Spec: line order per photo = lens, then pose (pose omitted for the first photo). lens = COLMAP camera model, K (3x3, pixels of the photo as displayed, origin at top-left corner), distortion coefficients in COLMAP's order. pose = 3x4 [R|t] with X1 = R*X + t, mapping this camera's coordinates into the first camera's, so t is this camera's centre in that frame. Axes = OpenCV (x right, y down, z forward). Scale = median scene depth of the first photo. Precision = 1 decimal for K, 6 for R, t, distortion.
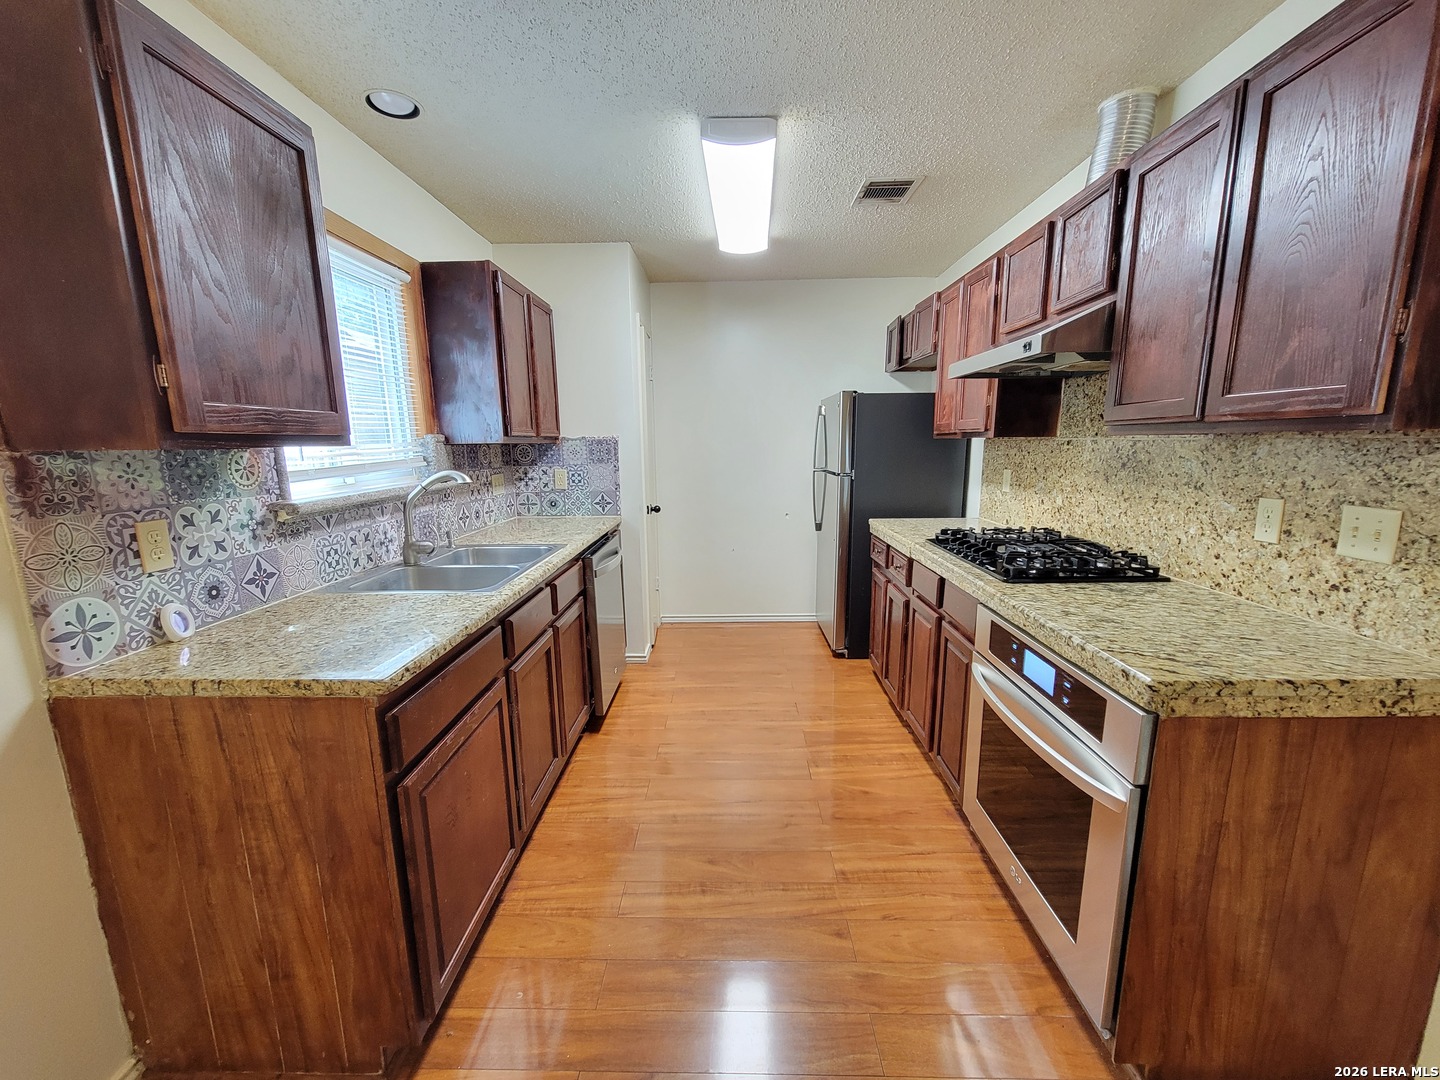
lens RADIAL K [[585.3, 0, 716.4], [0, 585.3, 552.7], [0, 0, 1]] dist [-0.001700, 0.000192]
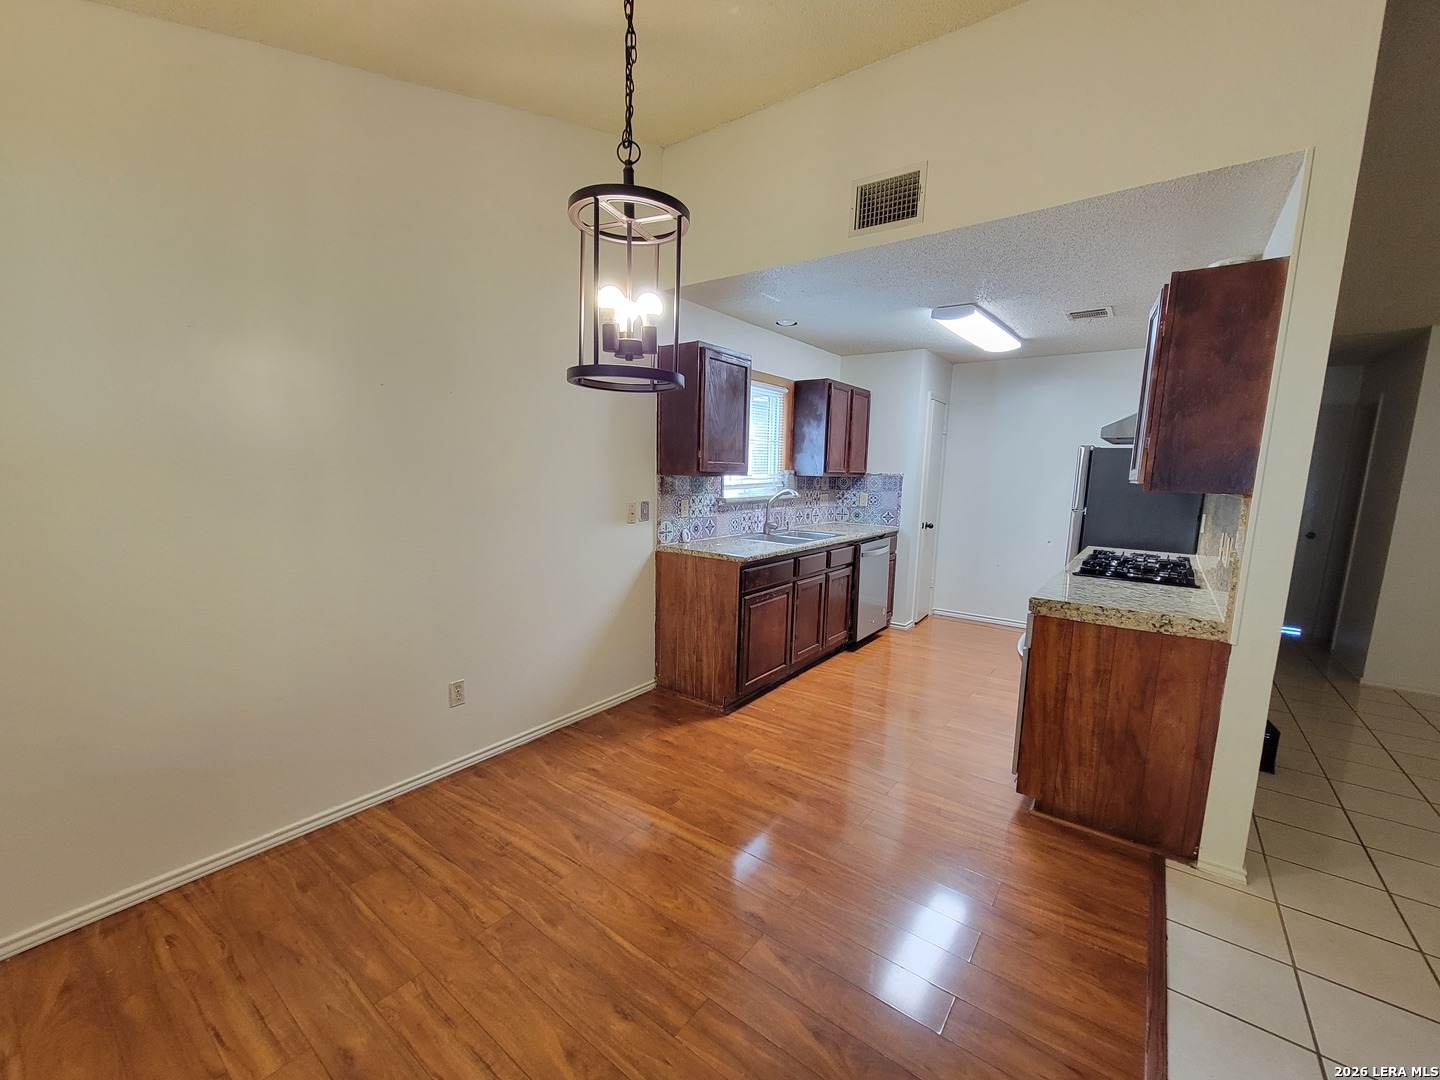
lens RADIAL K [[585.3, 0, 716.4], [0, 585.3, 552.7], [0, 0, 1]] dist [-0.001700, 0.000192]
pose [[0.809055, 0.116285, -0.576114, 0.778590], [-0.143150, 0.989700, -0.001266, 0.169013], [0.570033, 0.083495, 0.817368, -1.139231]]
